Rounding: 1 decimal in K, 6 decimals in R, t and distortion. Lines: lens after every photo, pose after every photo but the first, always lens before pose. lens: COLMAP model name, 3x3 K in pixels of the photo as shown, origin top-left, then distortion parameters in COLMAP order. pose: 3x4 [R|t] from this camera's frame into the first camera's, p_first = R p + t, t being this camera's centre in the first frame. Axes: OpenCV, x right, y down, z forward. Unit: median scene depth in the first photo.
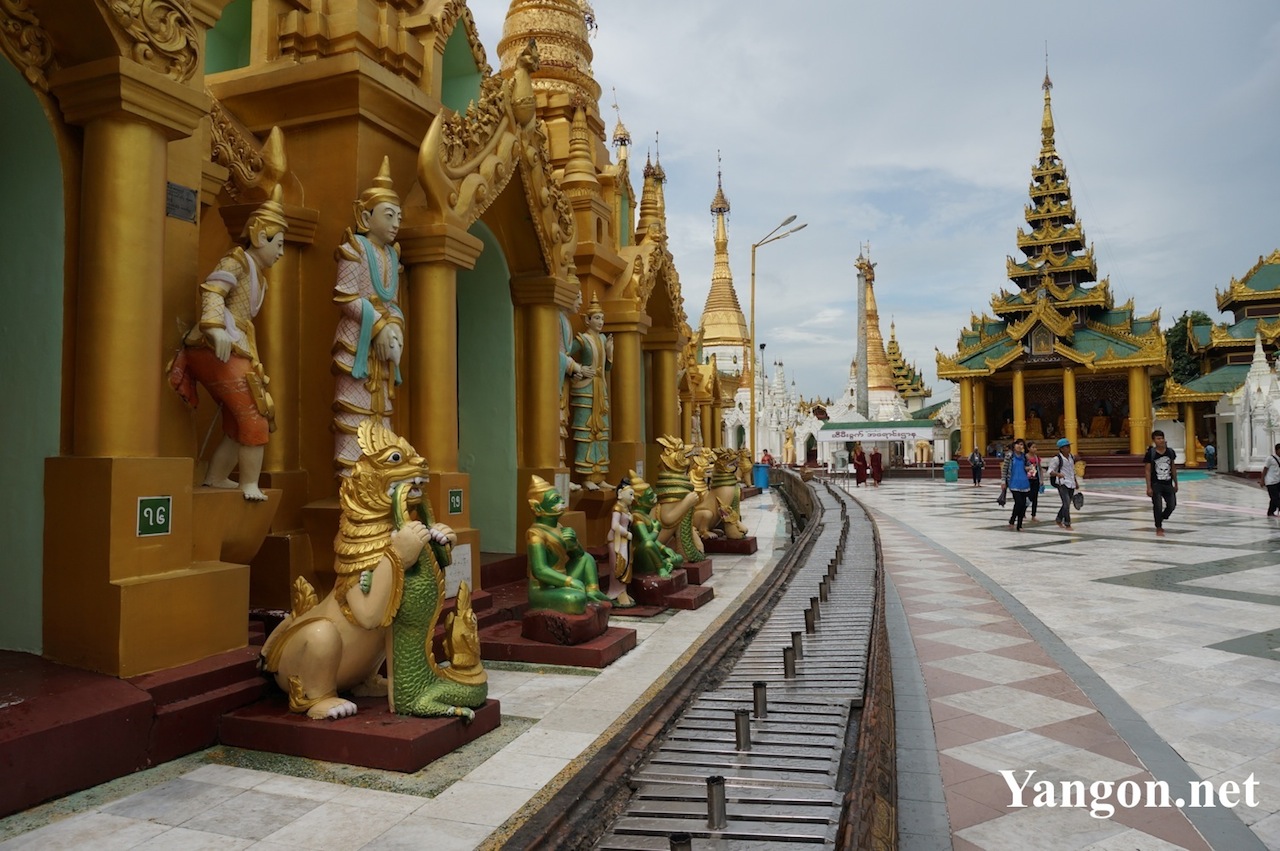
lens RADIAL K [[887.1, 0, 640.0], [0, 887.1, 425.5], [0, 0, 1]] dist [0.003005, 0.004819]
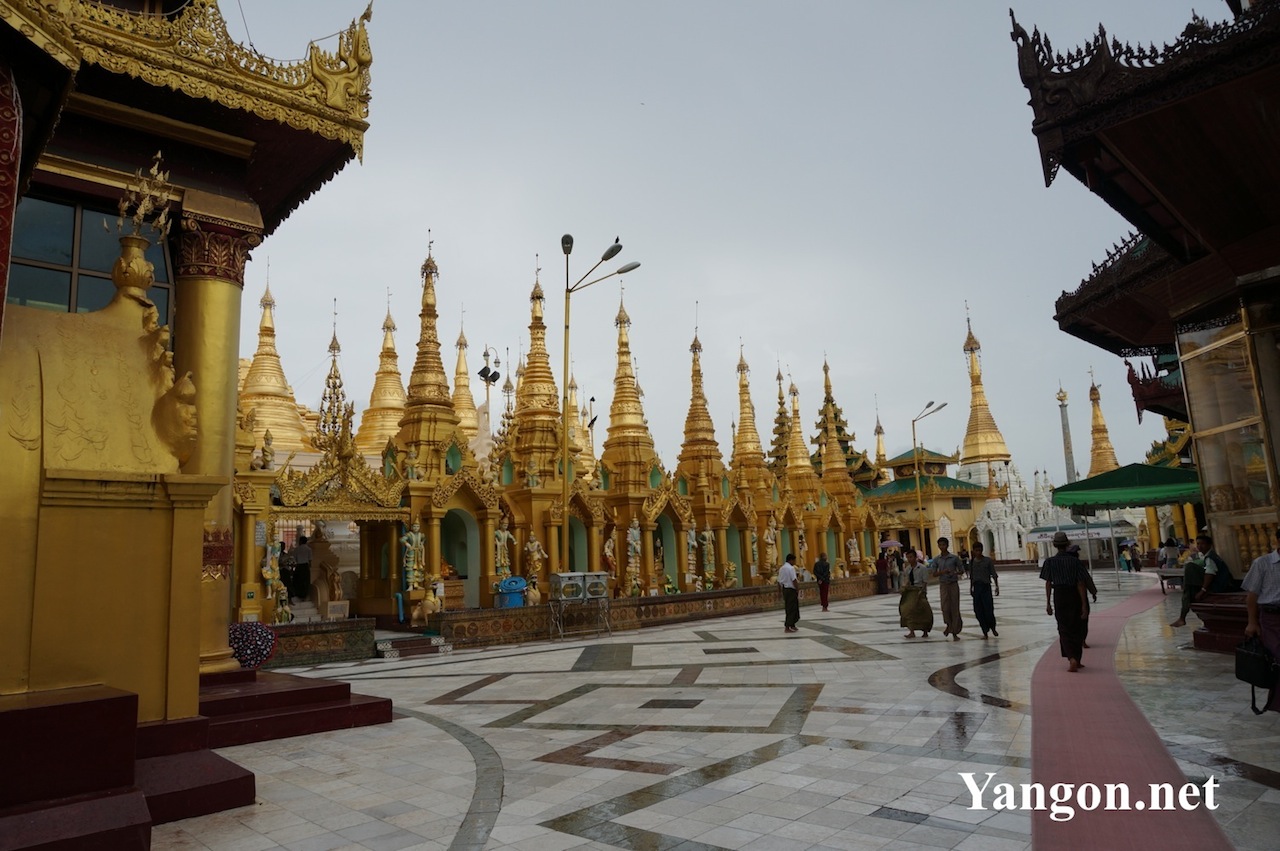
lens RADIAL K [[887.1, 0, 640.0], [0, 887.1, 425.5], [0, 0, 1]] dist [0.003005, 0.004819]
pose [[0.919273, -0.109317, -0.378135, 1.689227], [0.062512, 0.989015, -0.133949, -0.110442], [0.388624, 0.099498, 0.916008, -3.632373]]
